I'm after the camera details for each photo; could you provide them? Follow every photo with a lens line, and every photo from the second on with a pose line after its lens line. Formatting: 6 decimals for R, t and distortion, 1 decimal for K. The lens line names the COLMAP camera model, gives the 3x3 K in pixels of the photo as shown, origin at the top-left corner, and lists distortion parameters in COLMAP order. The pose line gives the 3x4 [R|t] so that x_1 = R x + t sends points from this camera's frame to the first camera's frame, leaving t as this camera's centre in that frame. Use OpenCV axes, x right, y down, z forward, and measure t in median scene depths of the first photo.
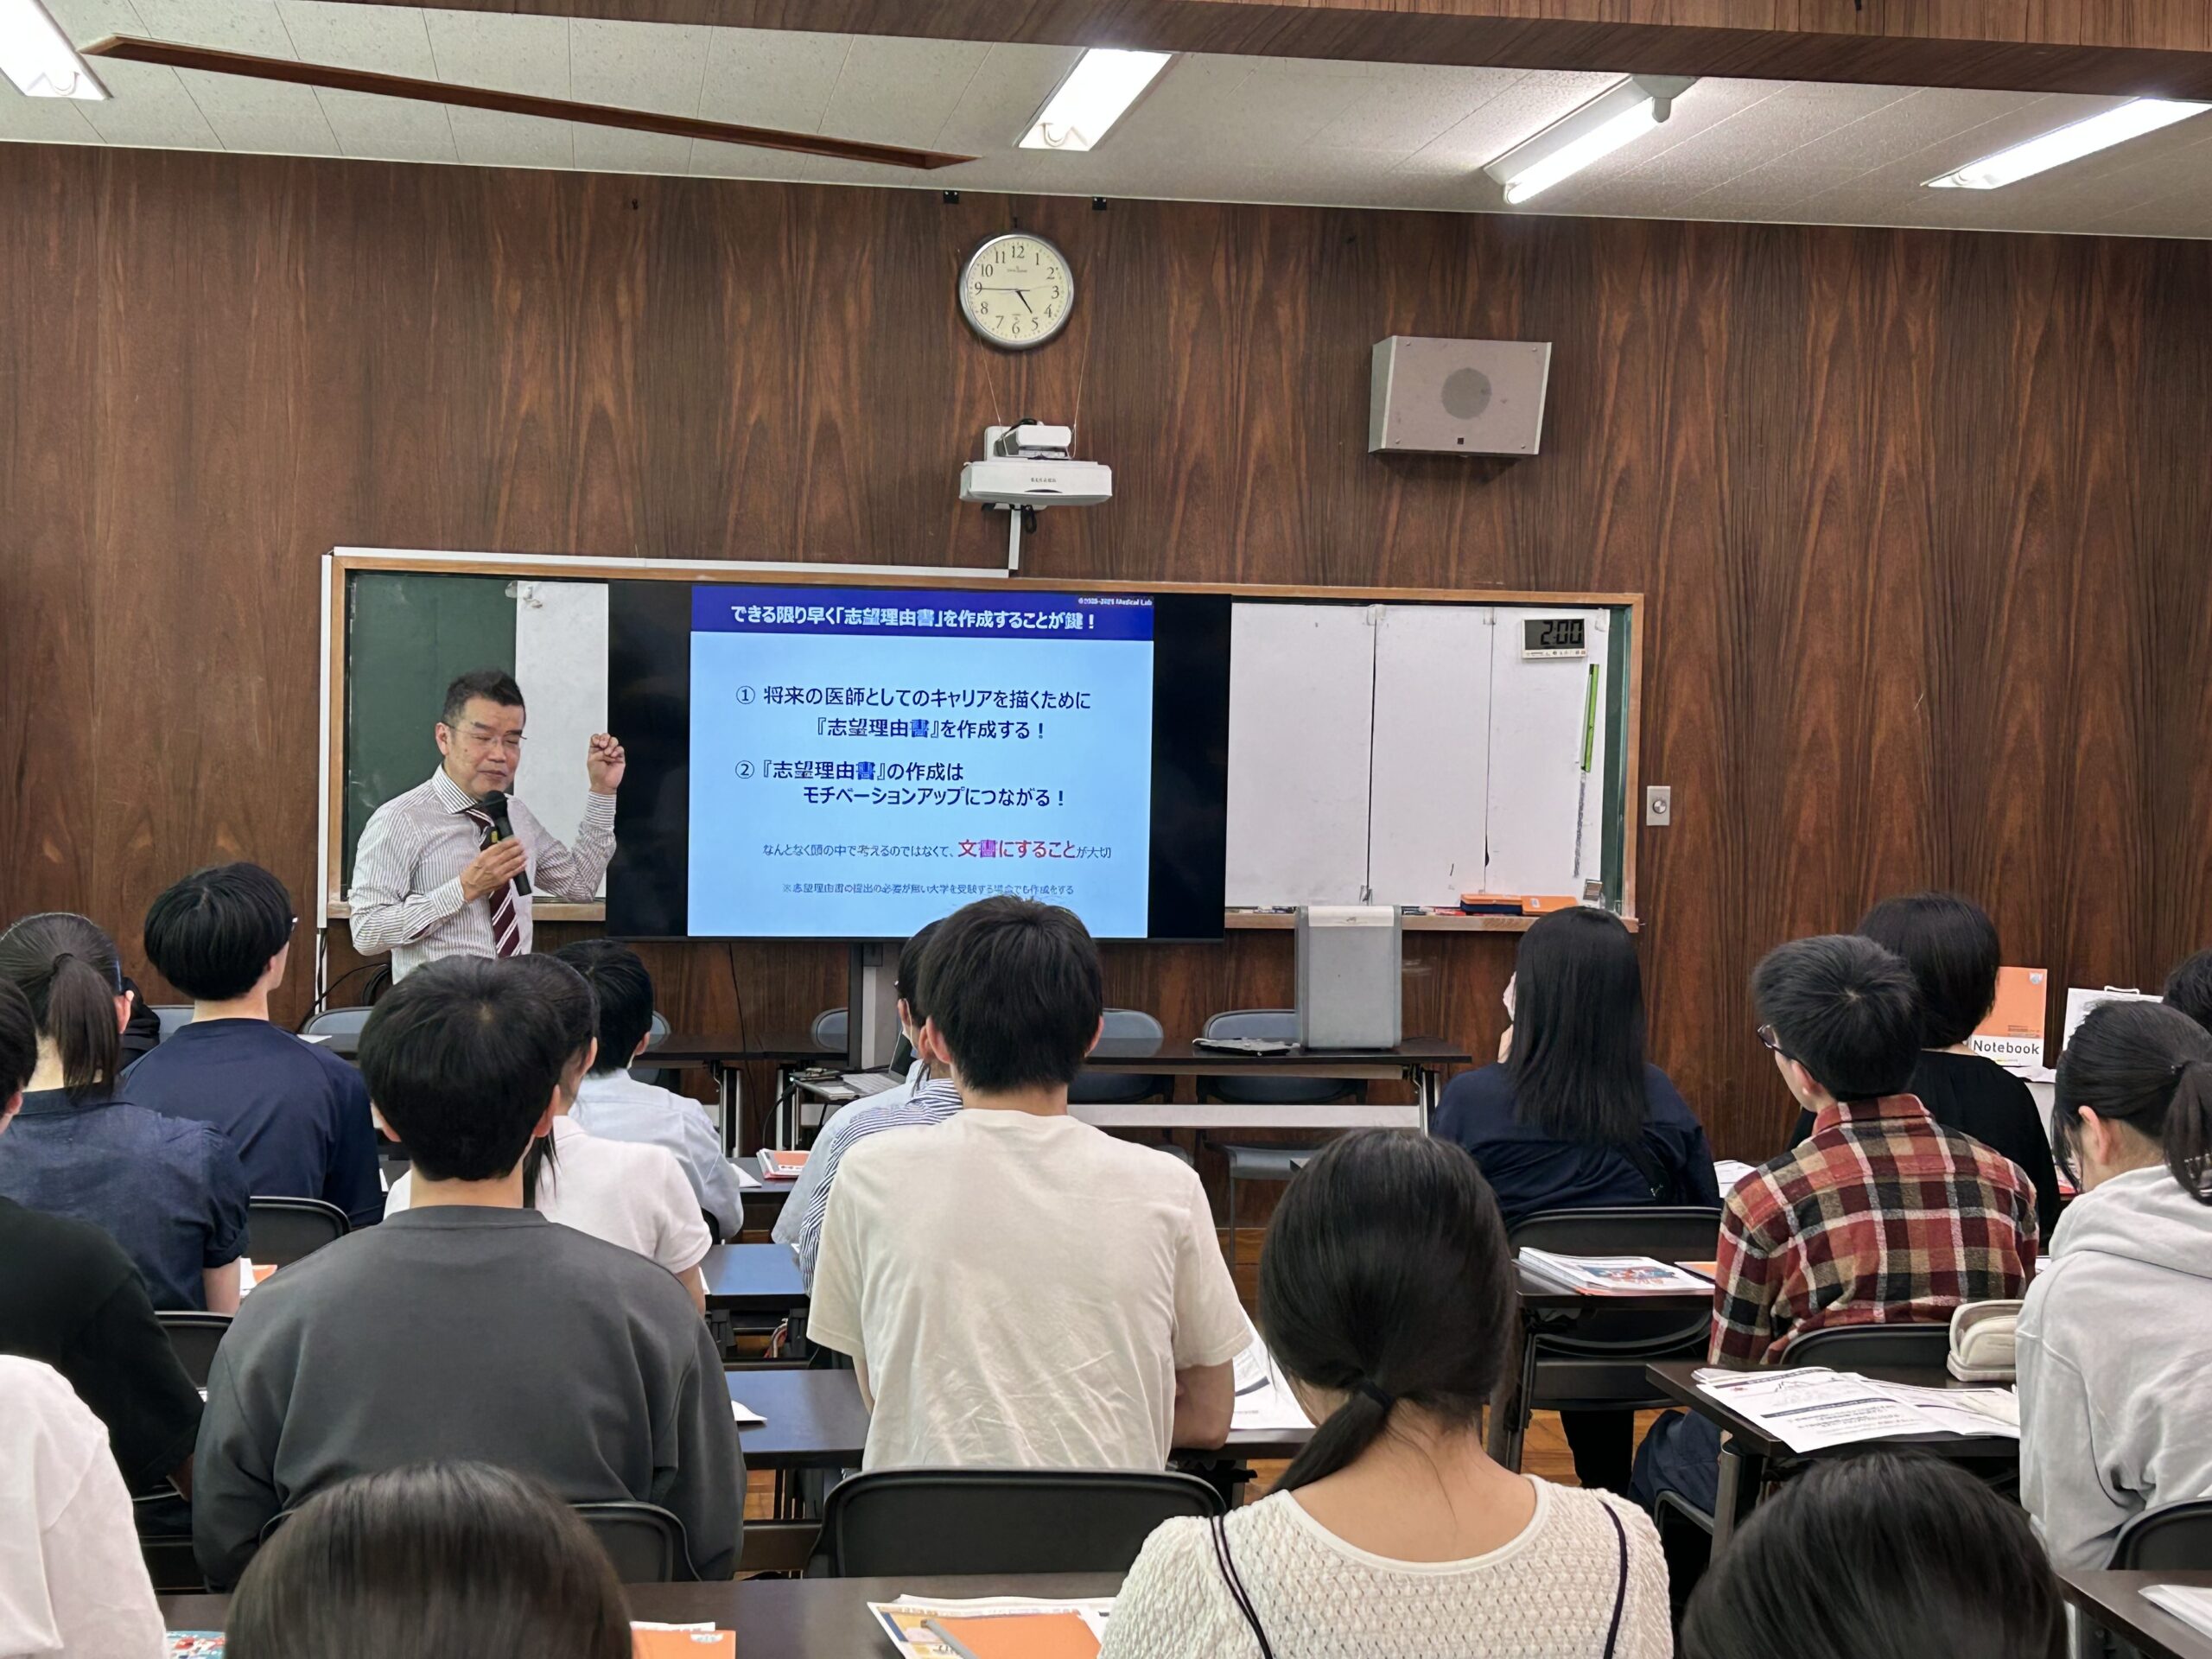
lens RADIAL K [[3294.9, 0, 1088.9], [0, 3294.9, 850.5], [0, 0, 1]] dist [0.072565, 0.000000]
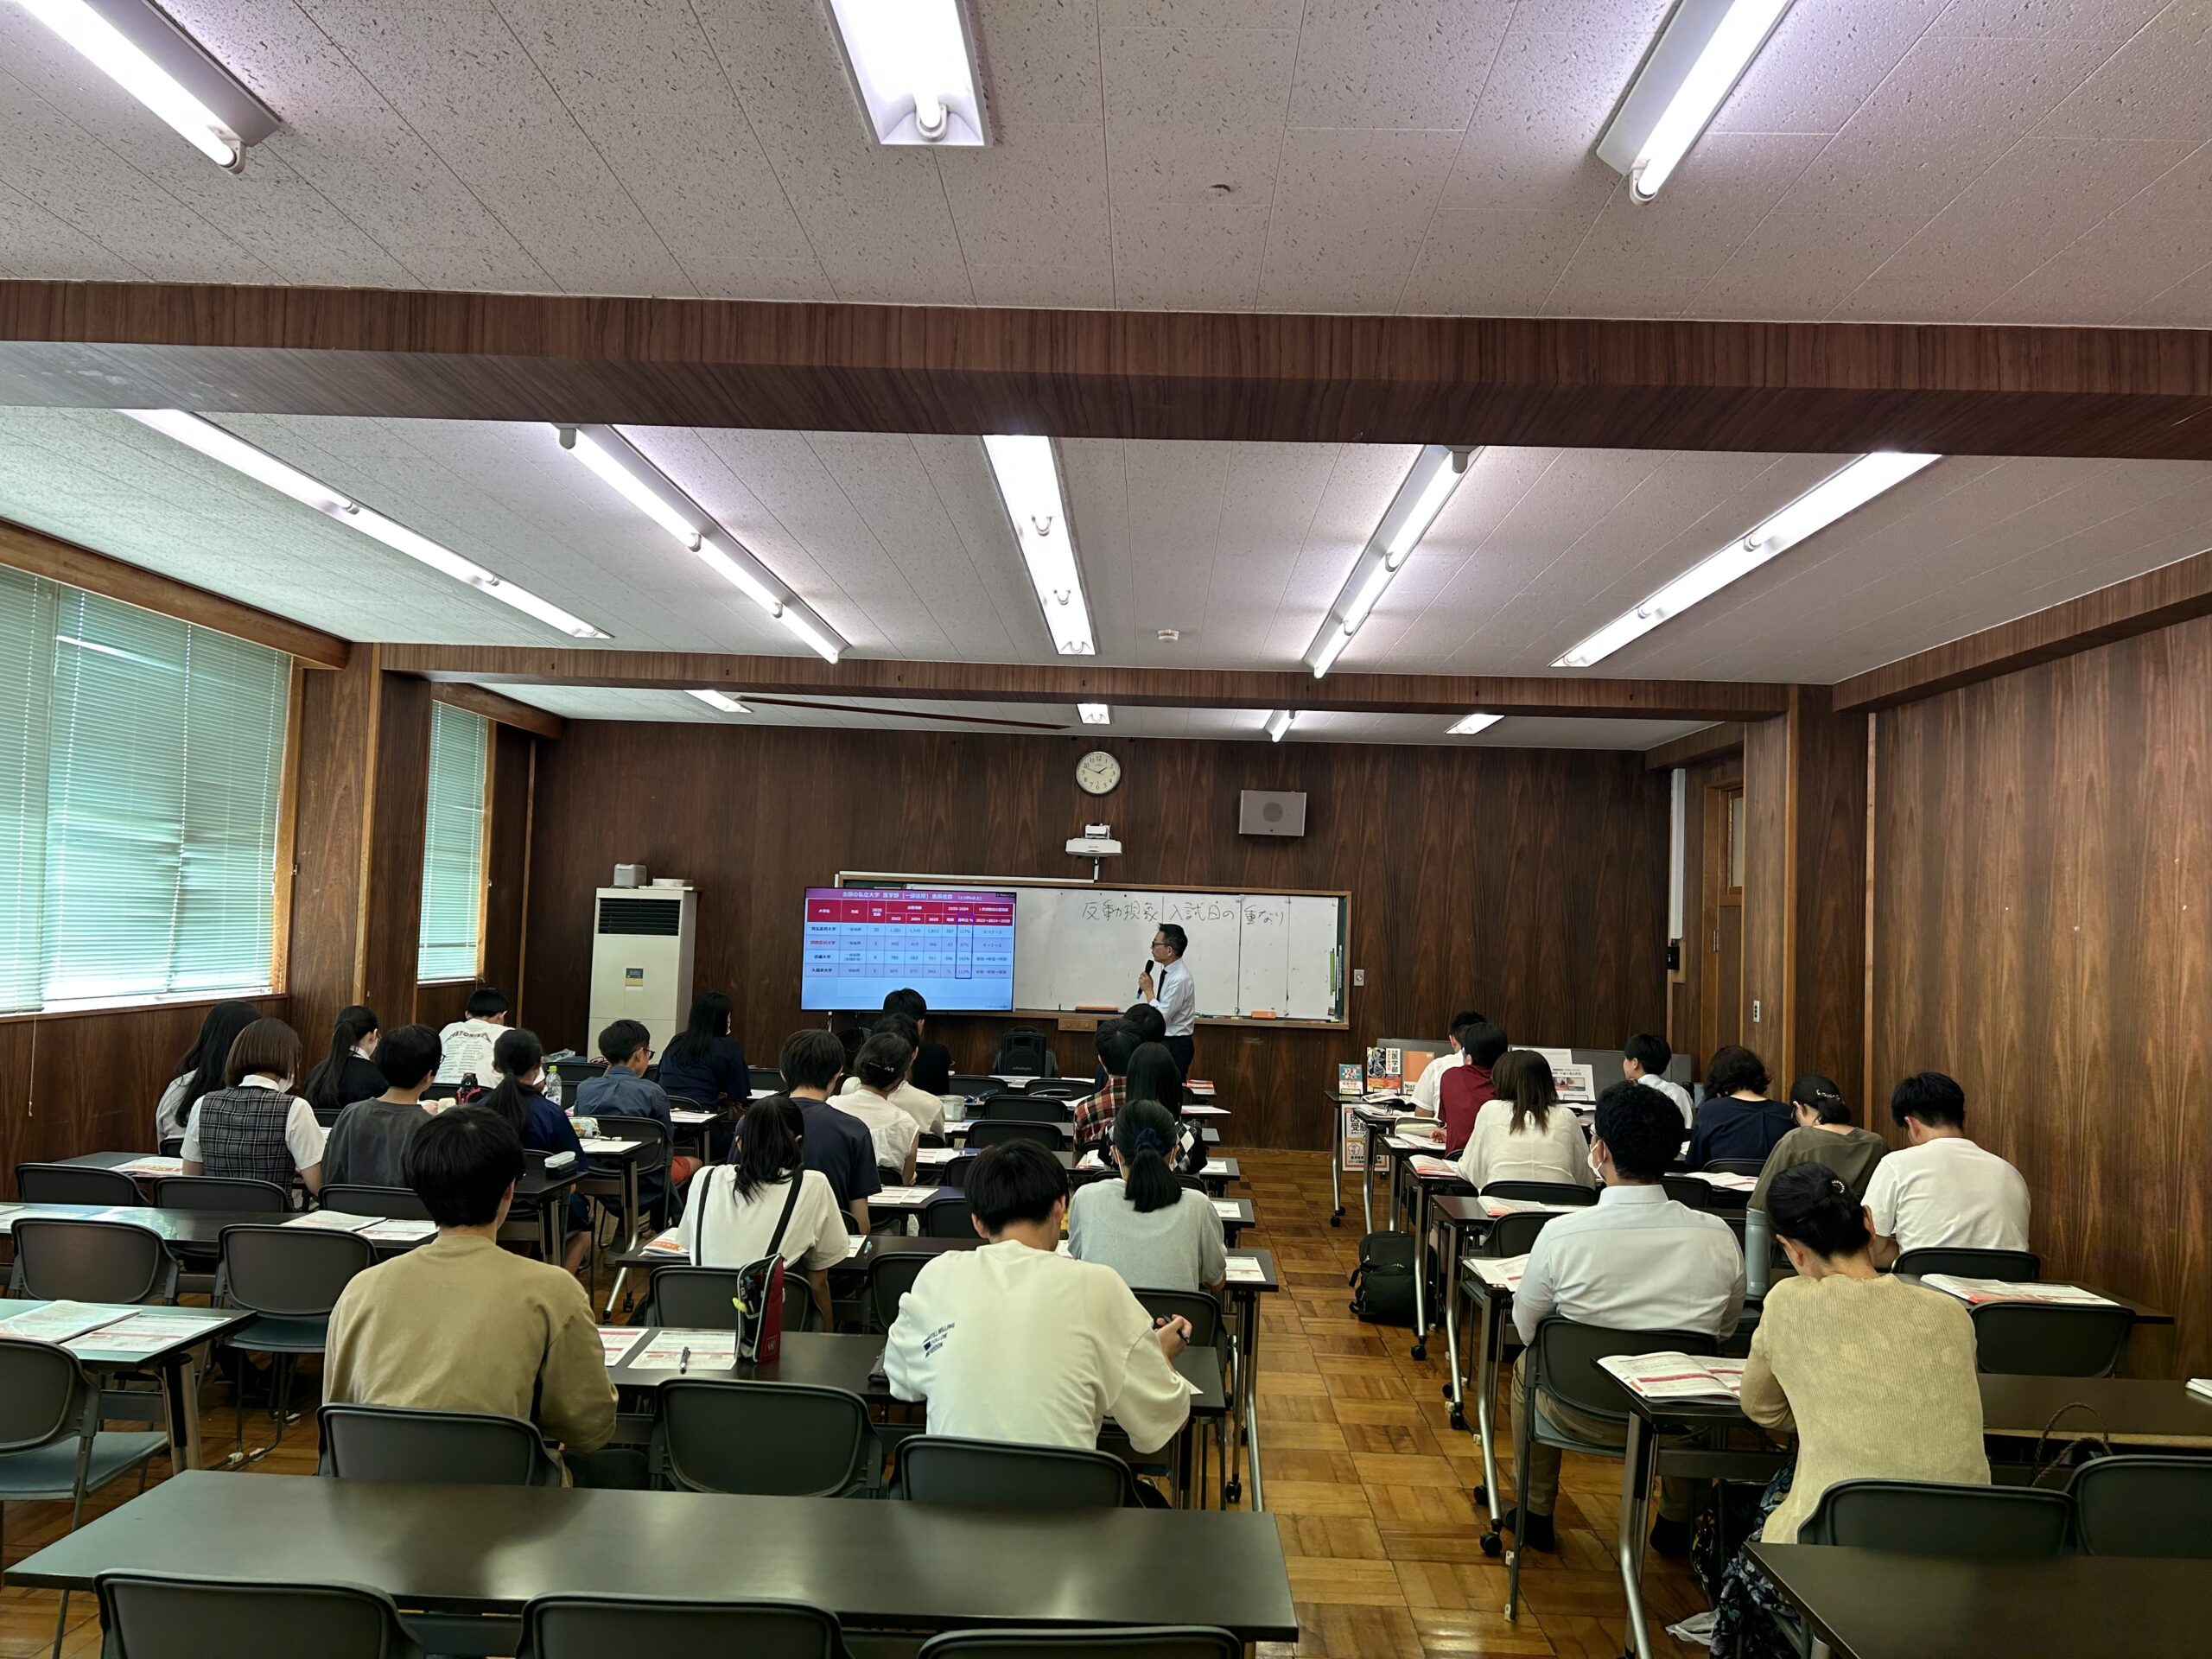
lens RADIAL K [[1647.7, 0, 1103.3], [0, 1647.7, 822.6], [0, 0, 1]] dist [0.073742, -0.070981]
pose [[0.984543, 0.000704, -0.175141, 0.206399], [-0.019664, 0.994114, -0.106544, 0.006516], [0.174035, 0.108341, 0.978762, -0.255844]]
